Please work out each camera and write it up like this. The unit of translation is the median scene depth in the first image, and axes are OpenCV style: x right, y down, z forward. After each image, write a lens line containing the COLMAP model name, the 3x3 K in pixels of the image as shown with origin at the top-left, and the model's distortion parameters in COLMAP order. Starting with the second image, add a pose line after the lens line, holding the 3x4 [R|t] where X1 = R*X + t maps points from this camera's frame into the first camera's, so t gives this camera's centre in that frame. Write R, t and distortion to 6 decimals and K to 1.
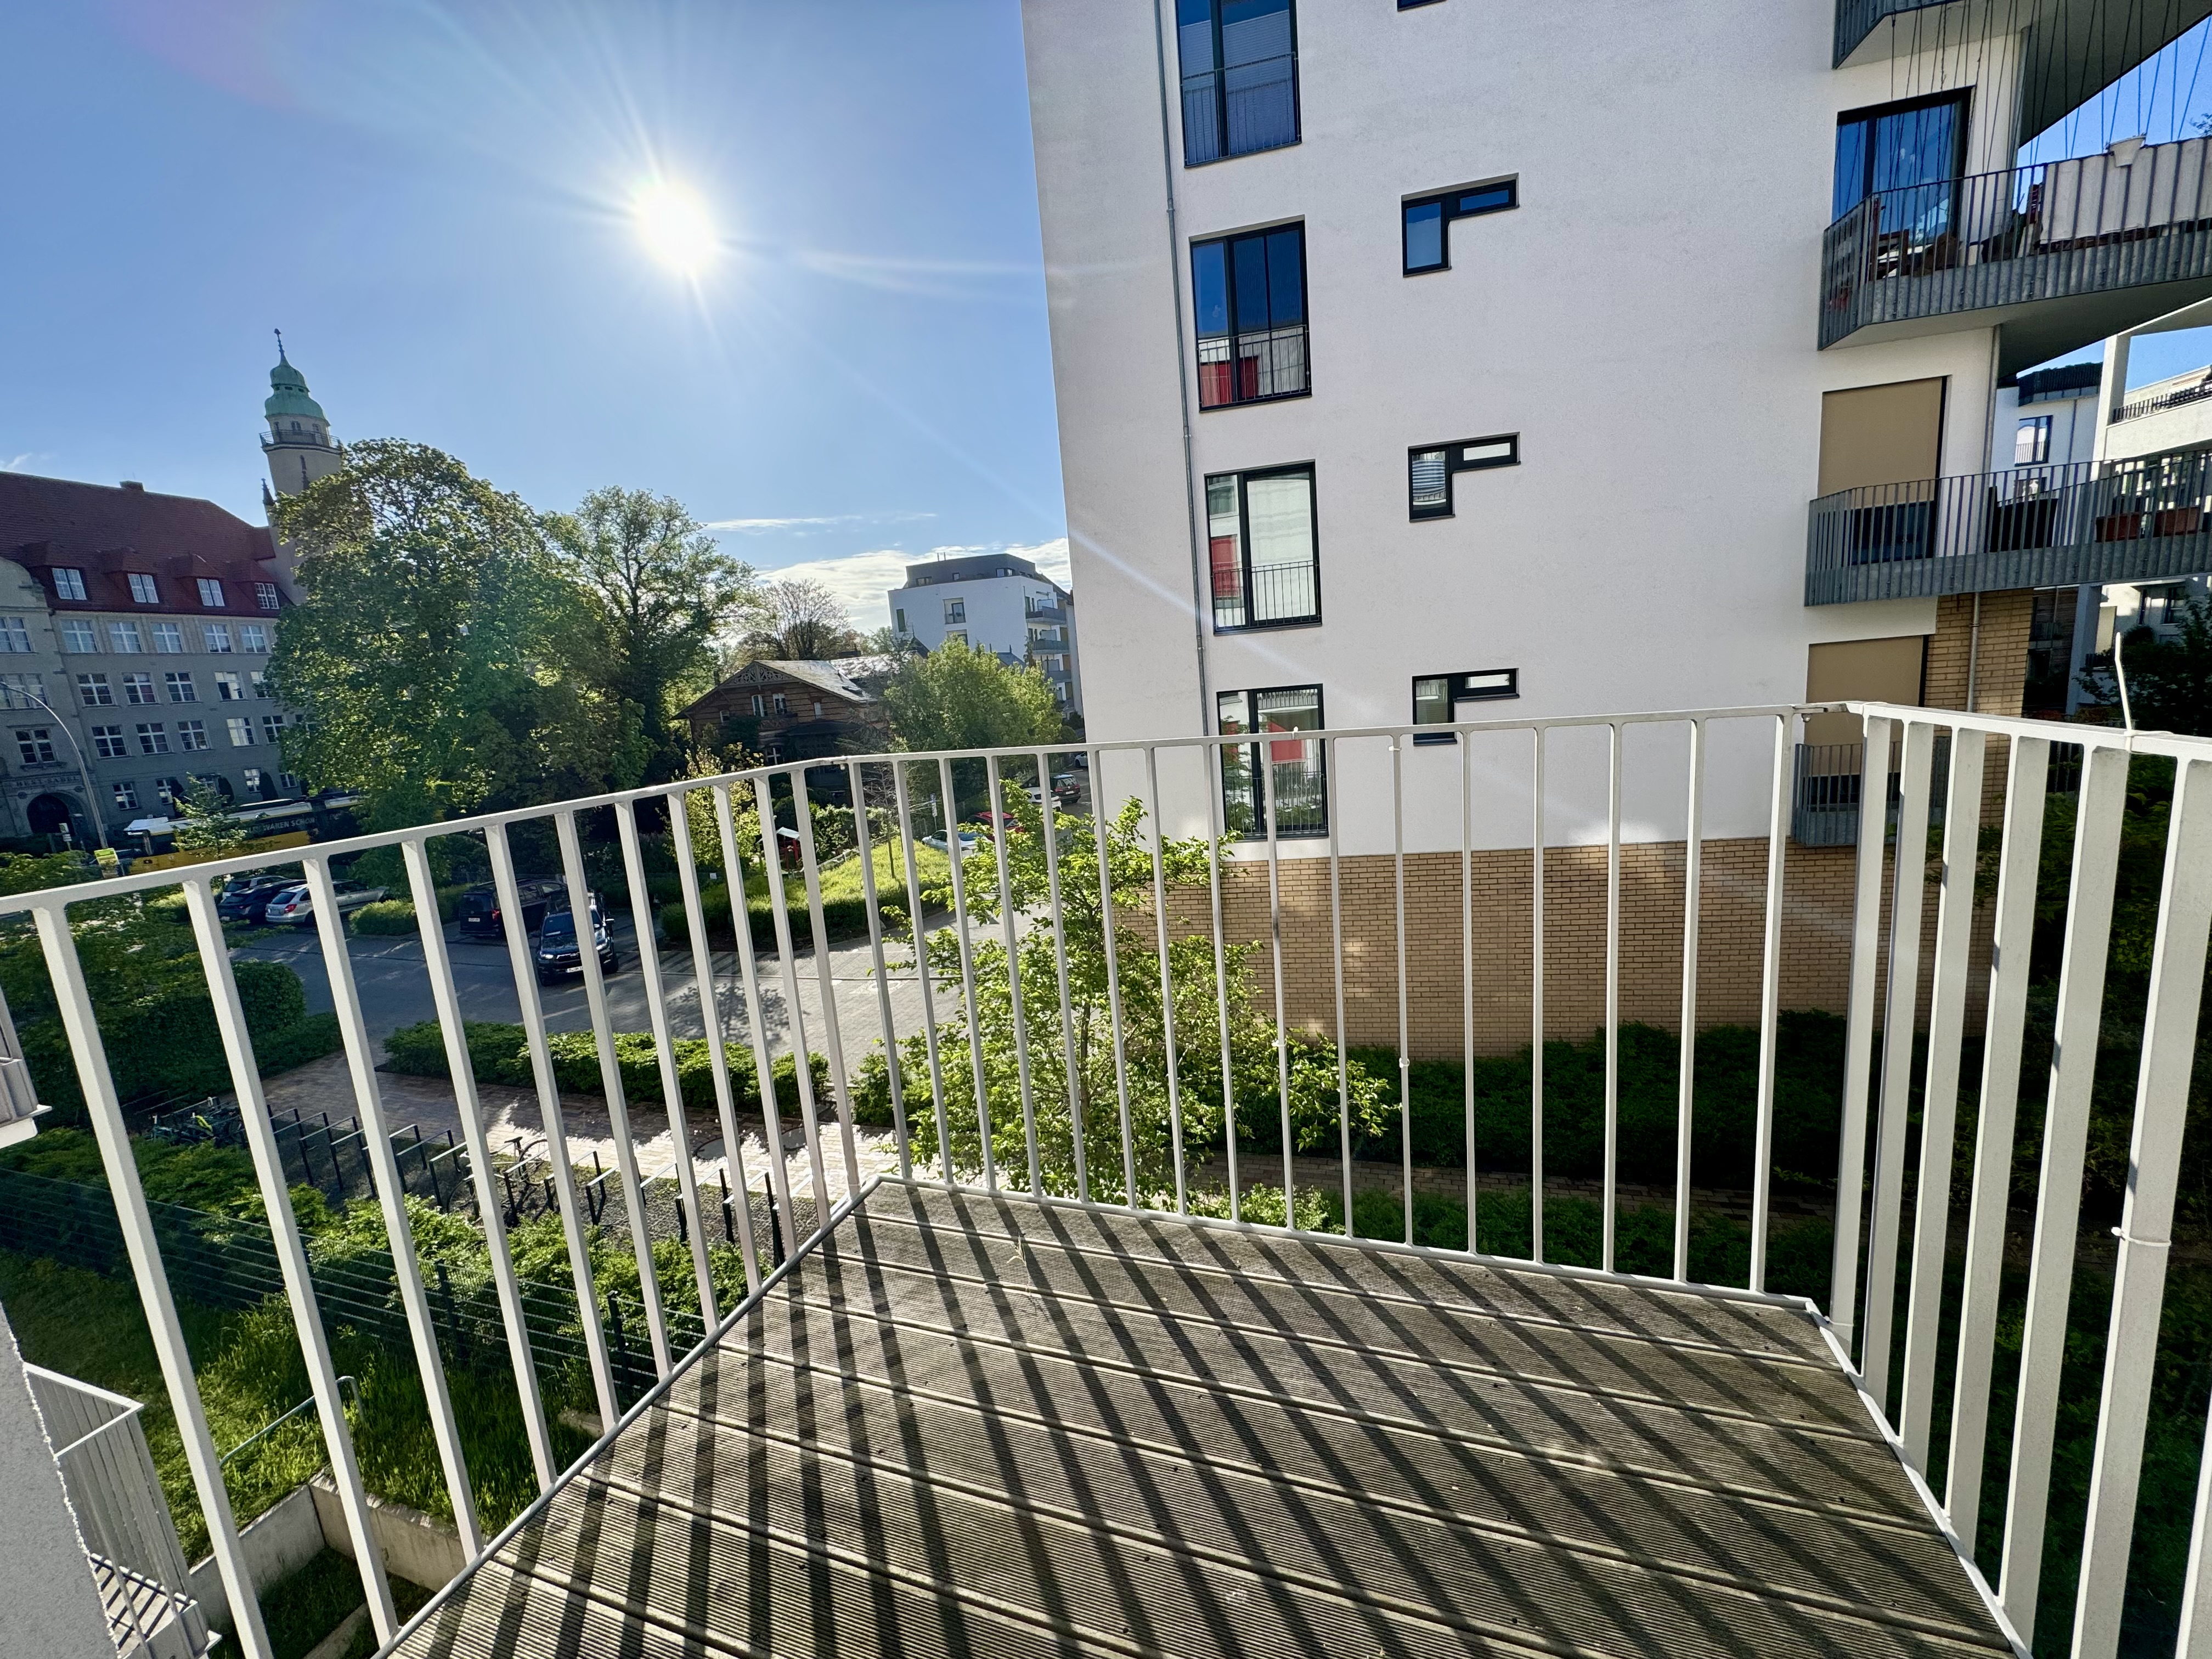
lens RADIAL K [[874.4, 0, 1103.6], [0, 874.4, 828.3], [0, 0, 1]] dist [-0.003623, -0.000111]
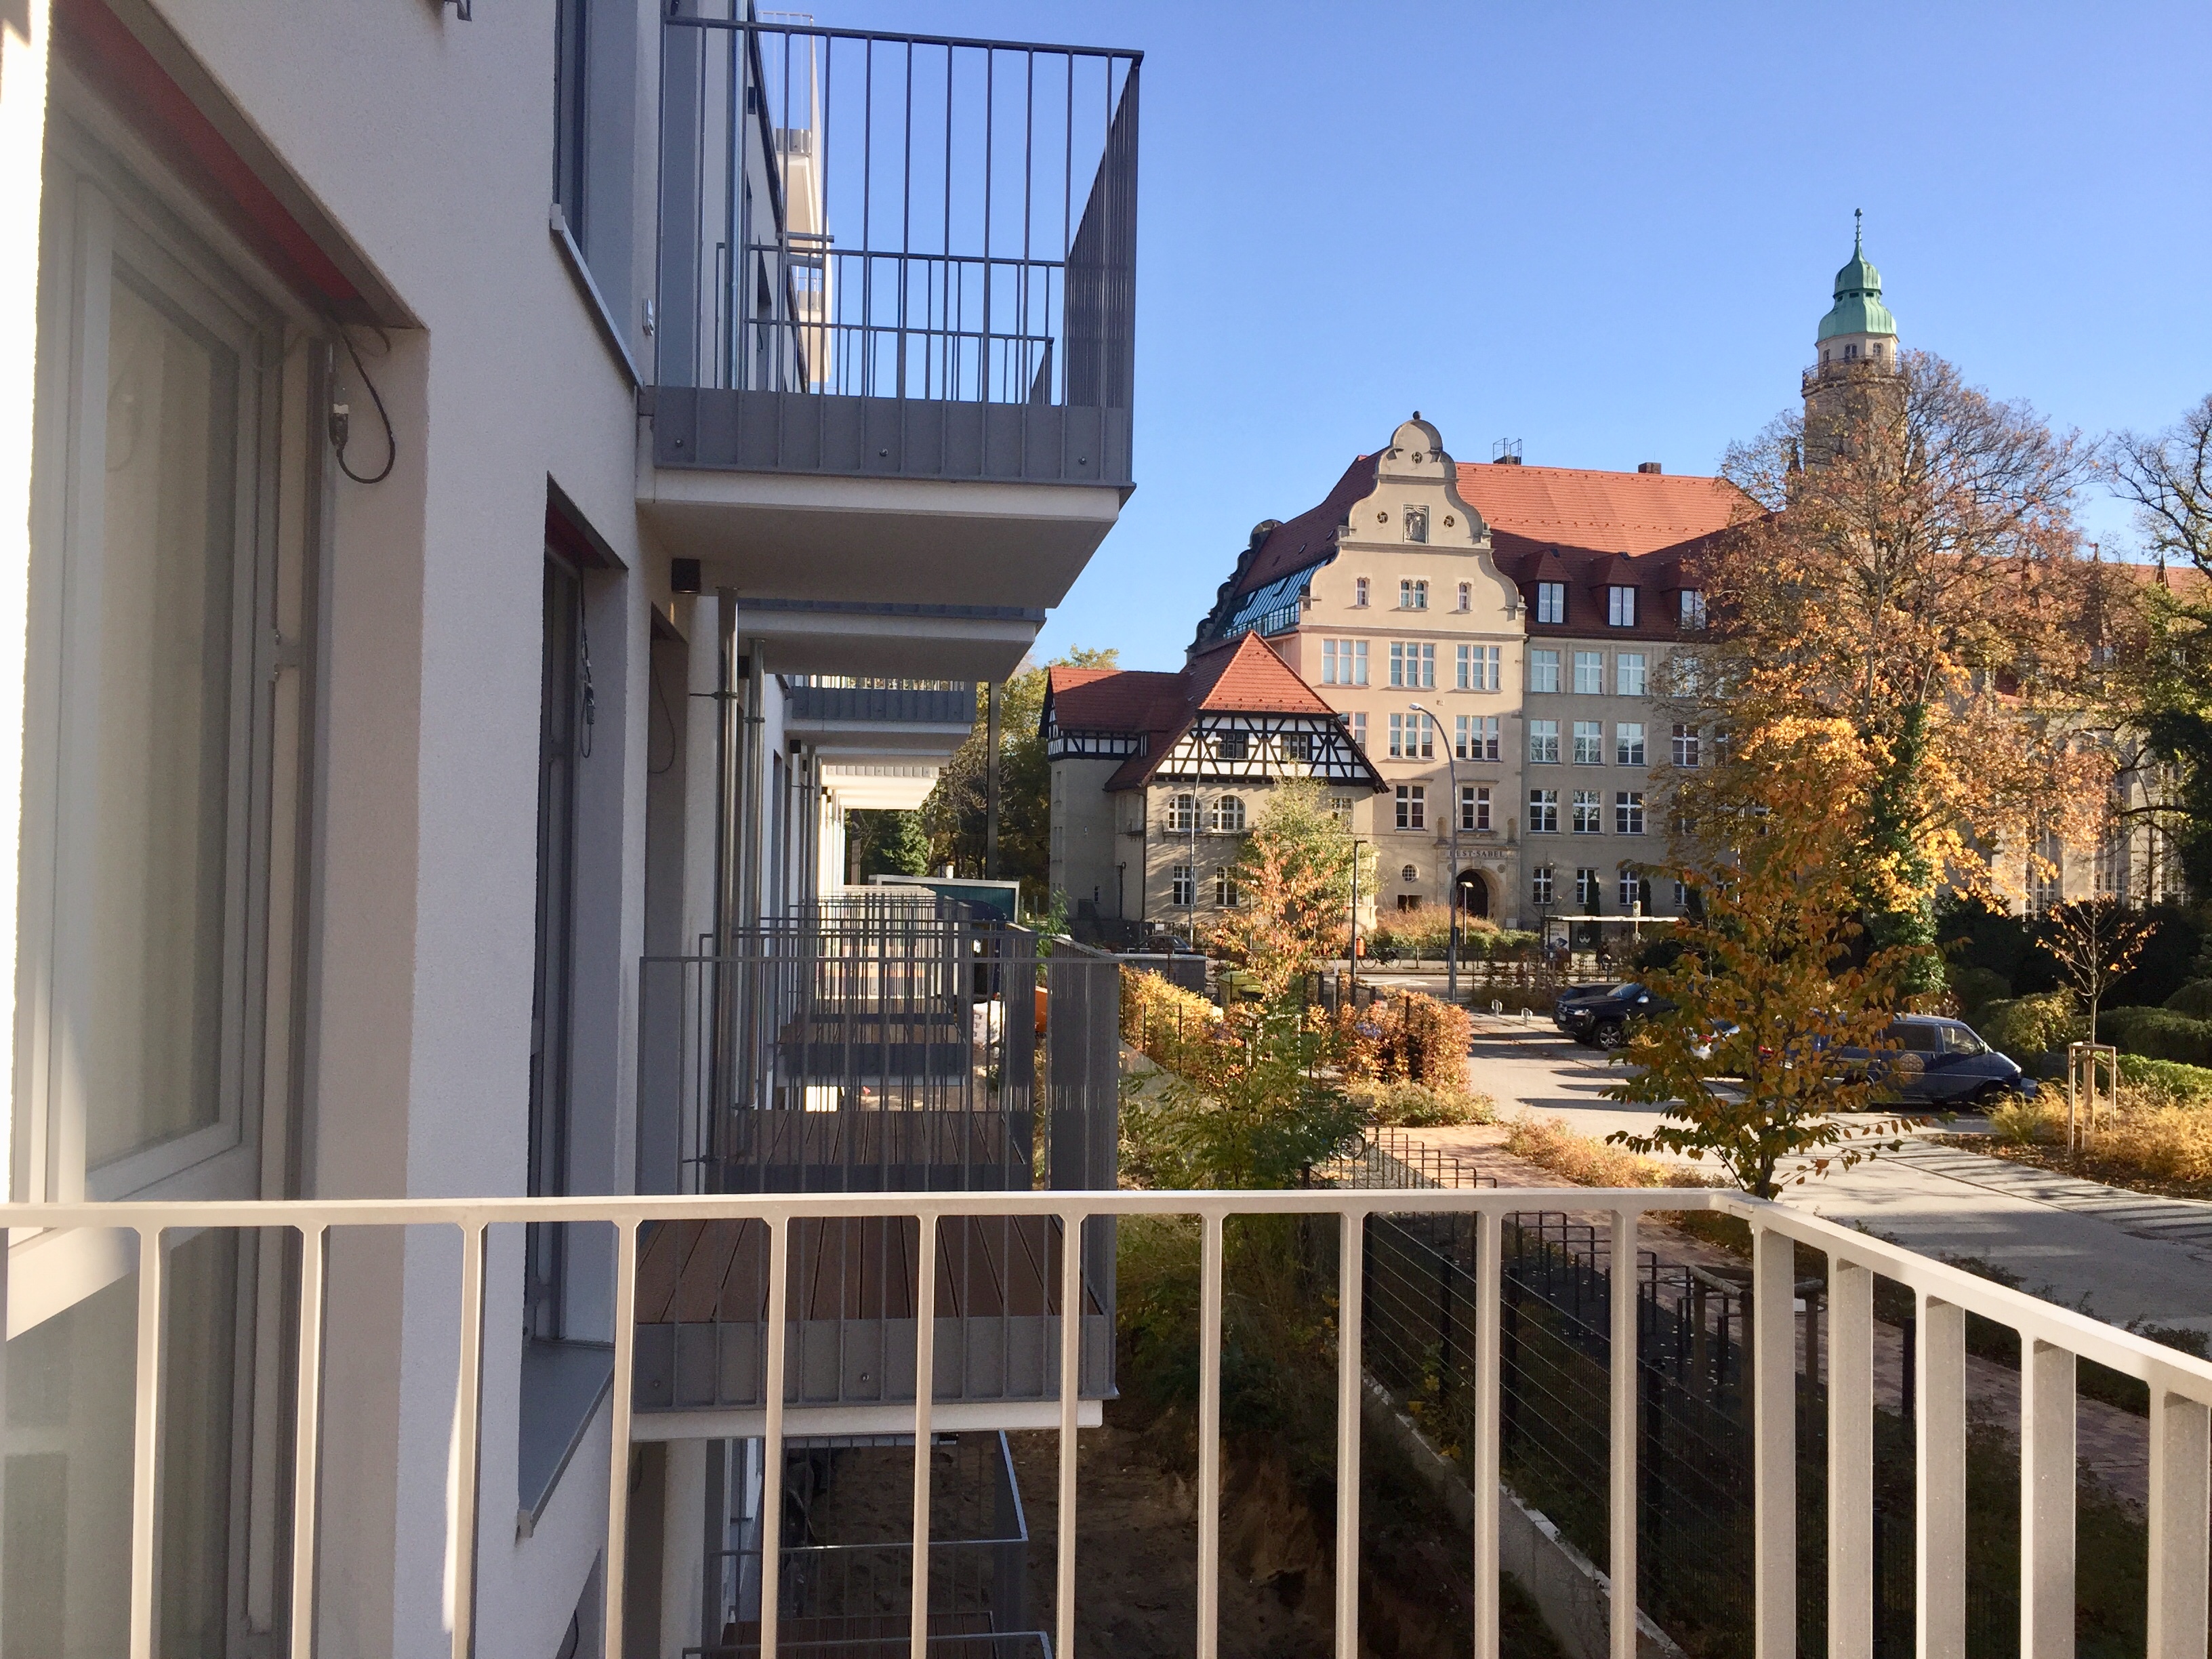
lens RADIAL K [[1914.2, 0, 1104.7], [0, 1914.2, 841.9], [0, 0, 1]] dist [0.091967, -0.126750]
pose [[0.432000, 0.073916, -0.898839, 0.180971], [-0.209587, 0.977578, -0.020341, 0.042136], [0.877183, 0.197172, 0.437806, -0.036739]]
